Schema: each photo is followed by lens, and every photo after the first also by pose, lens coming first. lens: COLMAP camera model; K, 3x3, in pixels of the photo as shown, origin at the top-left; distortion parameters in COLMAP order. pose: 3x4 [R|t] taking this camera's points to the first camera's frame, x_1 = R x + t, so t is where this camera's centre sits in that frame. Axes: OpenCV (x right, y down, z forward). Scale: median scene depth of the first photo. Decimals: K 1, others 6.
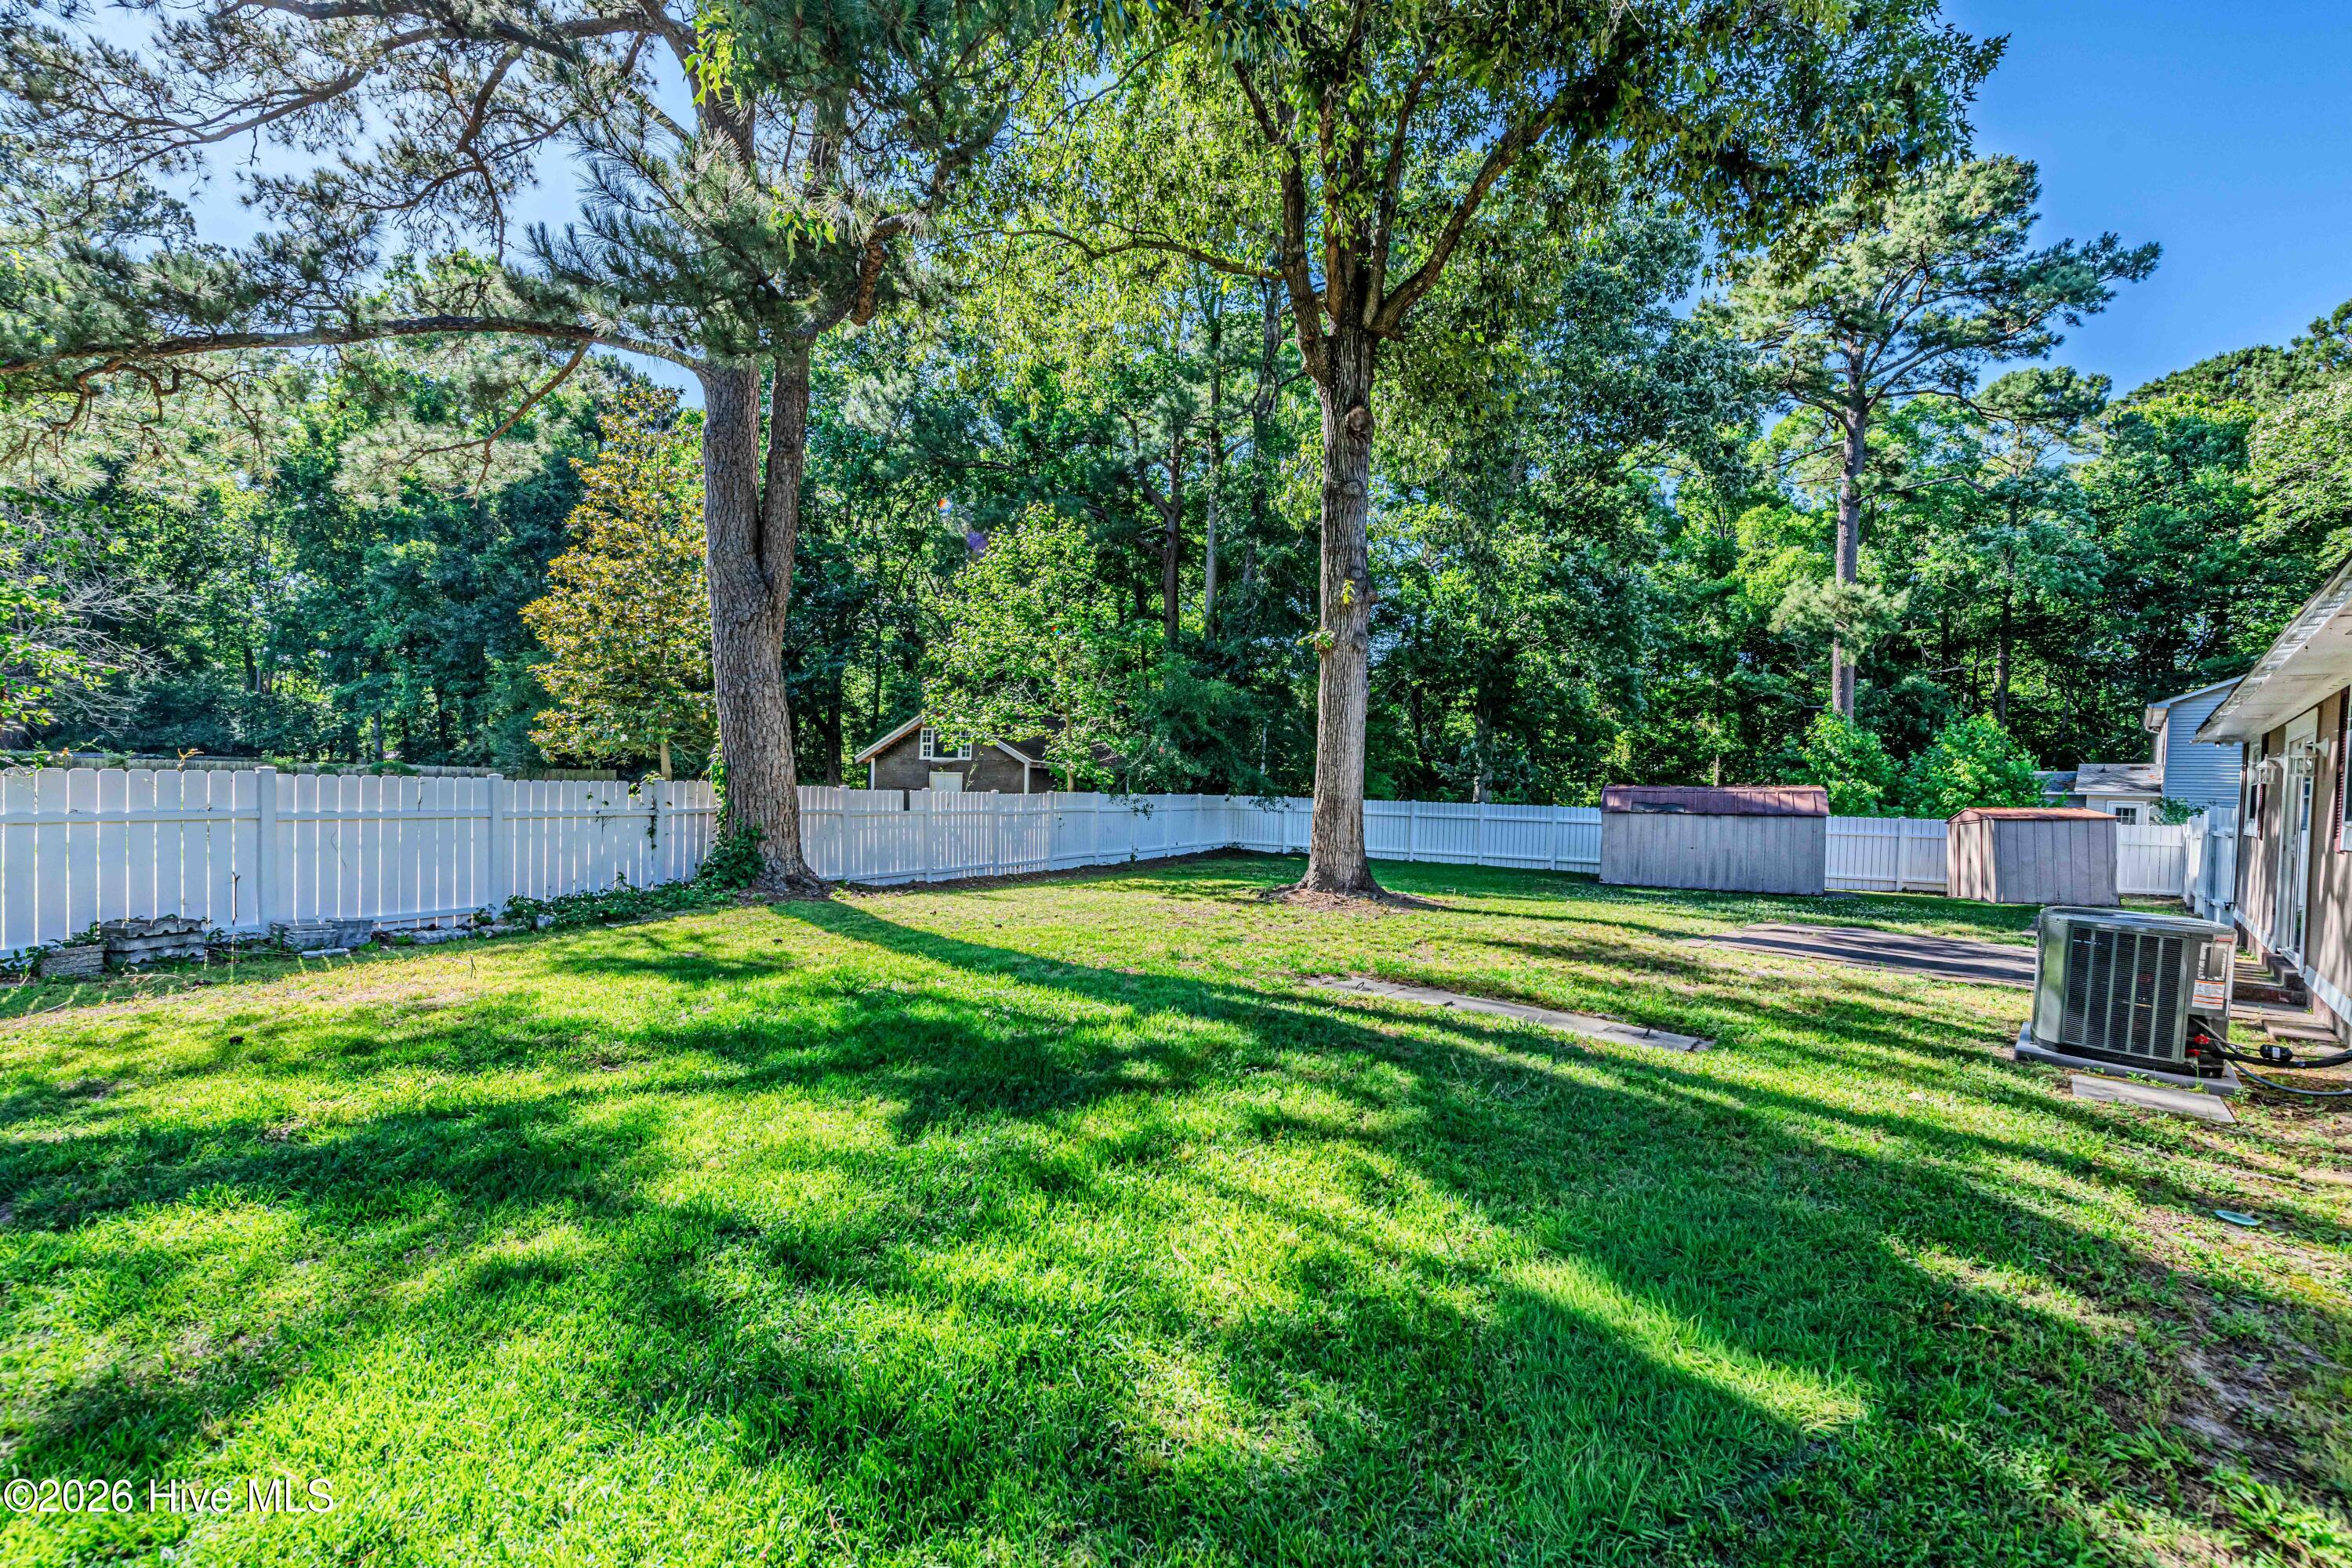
lens RADIAL K [[961.1, 0, 1213.0], [0, 961.1, 774.6], [0, 0, 1]] dist [0.012446, -0.005848]
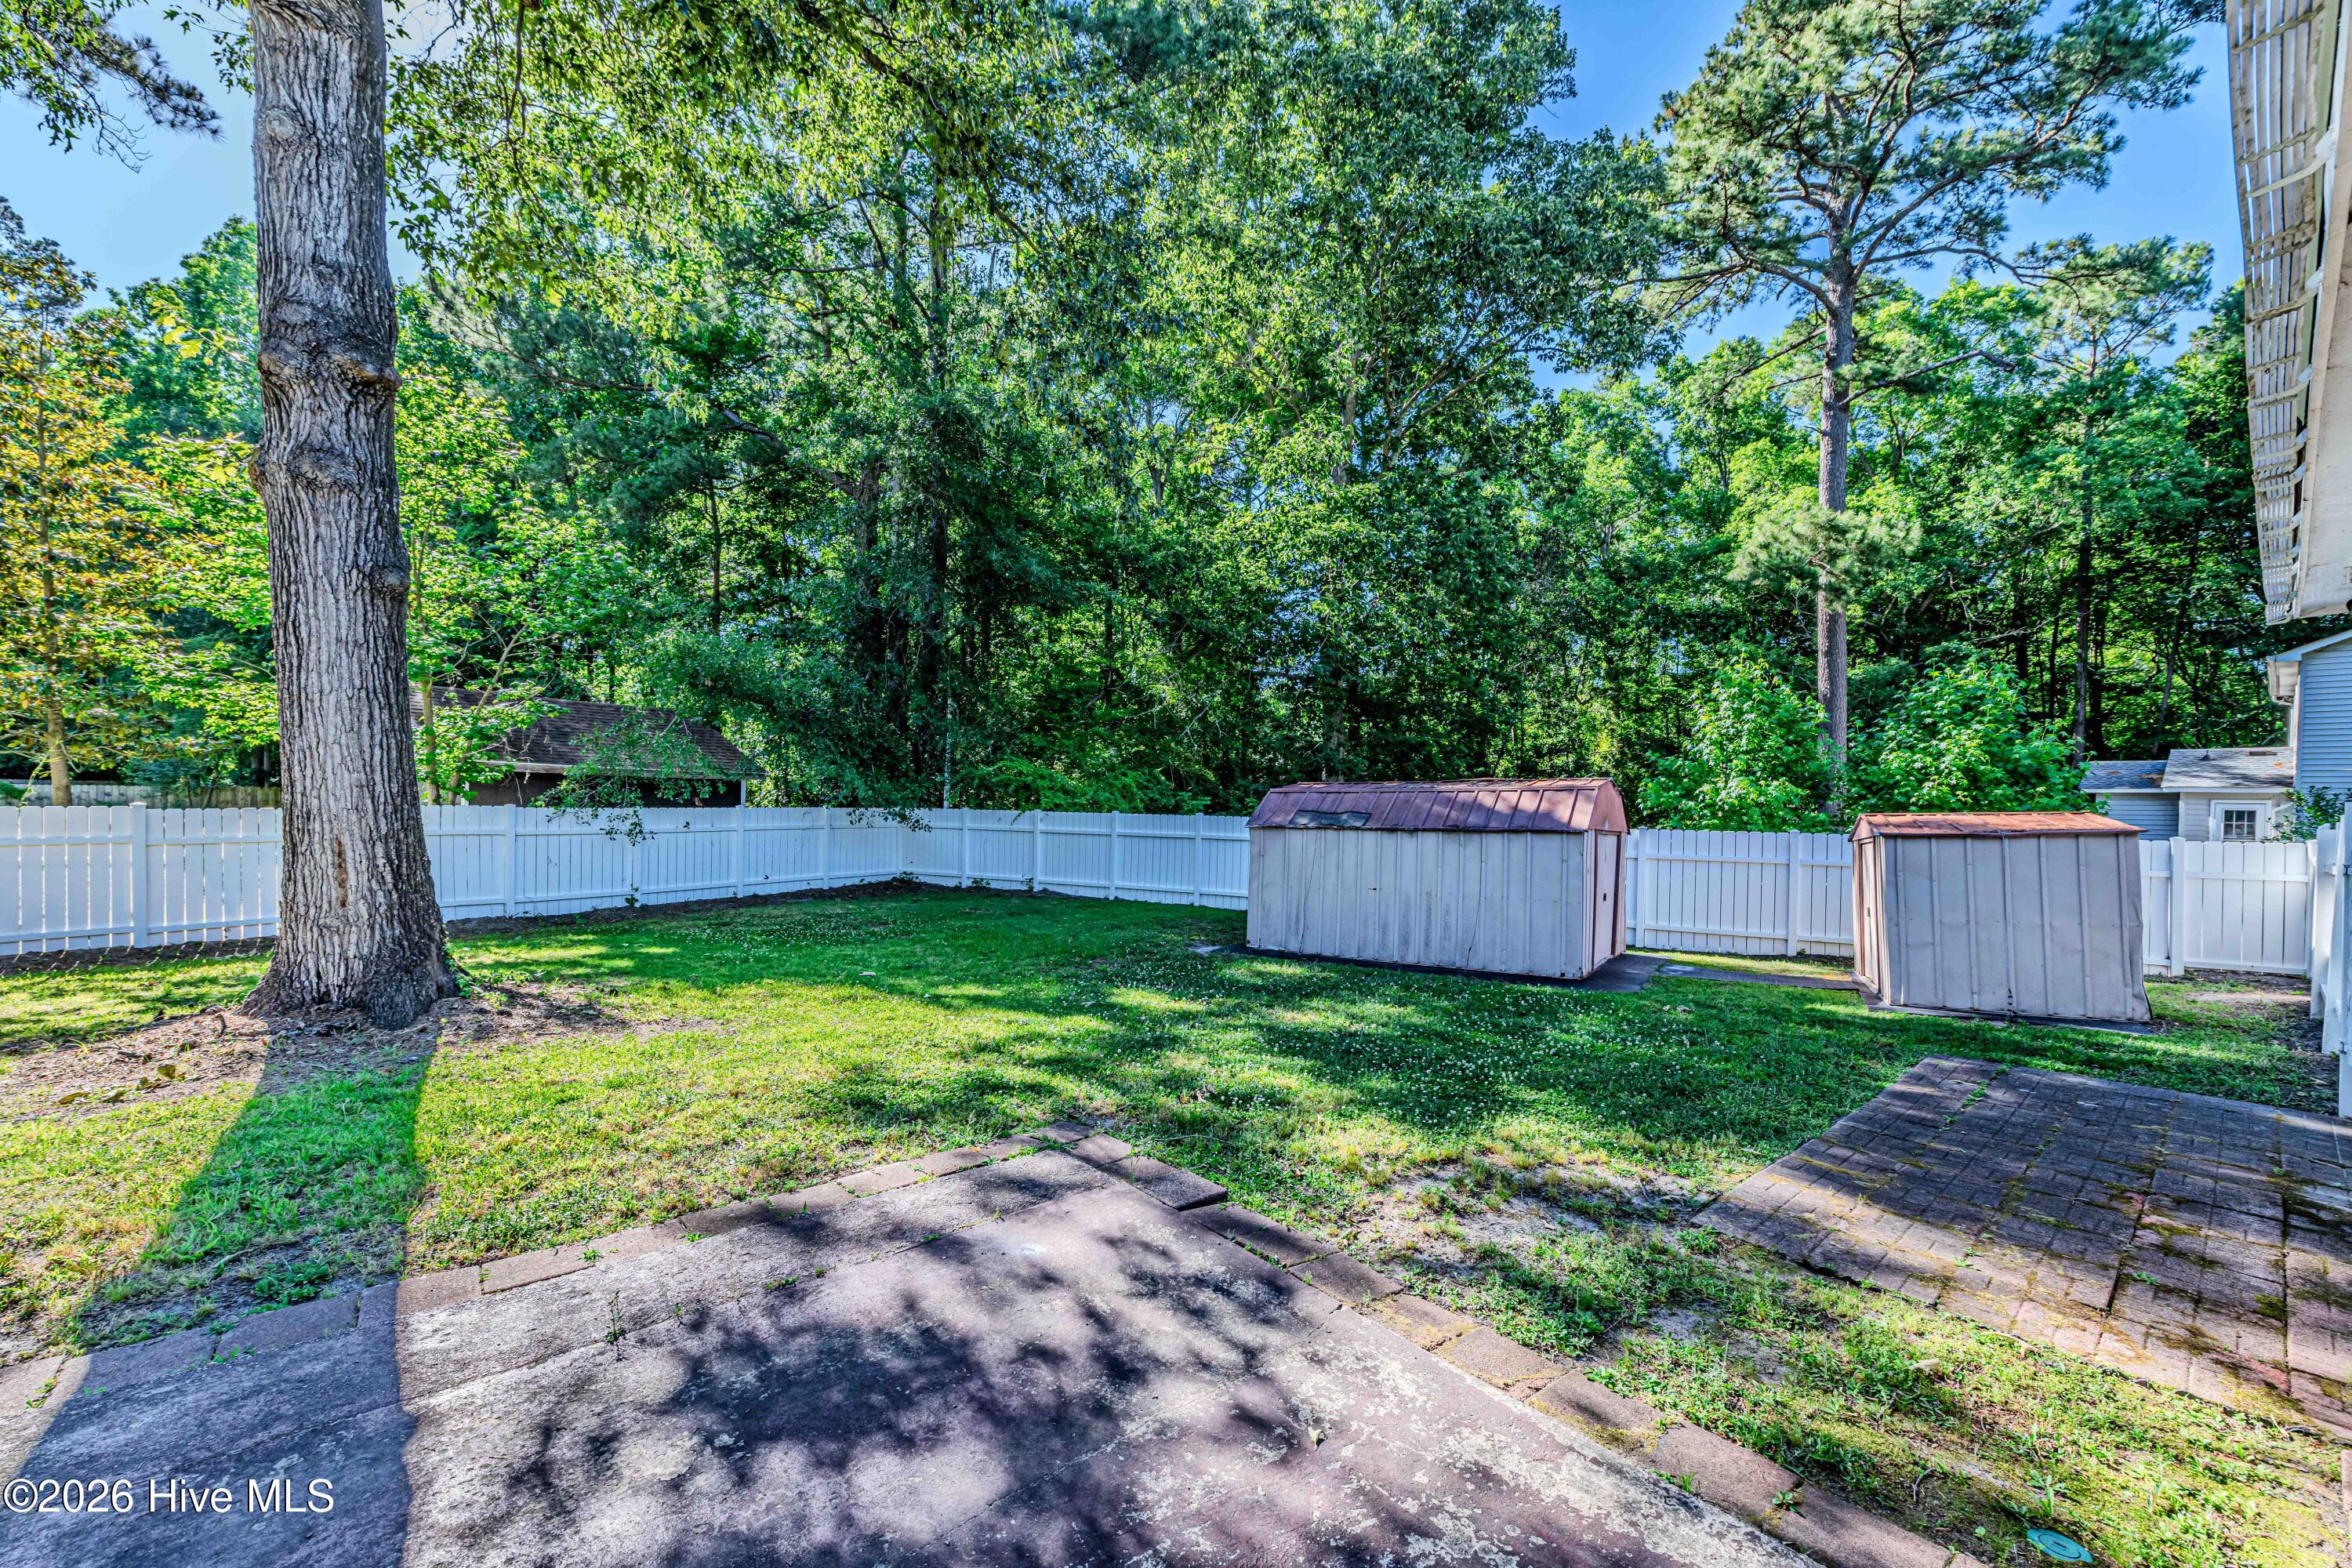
lens RADIAL K [[1002.2, 0, 1116.3], [0, 1002.2, 772.8], [0, 0, 1]] dist [-0.003733, 0.002054]
pose [[0.994986, -0.010691, -0.099446, 0.195274], [0.010110, 0.999929, -0.006351, 0.003567], [0.099506, 0.005314, 0.995023, 0.187192]]
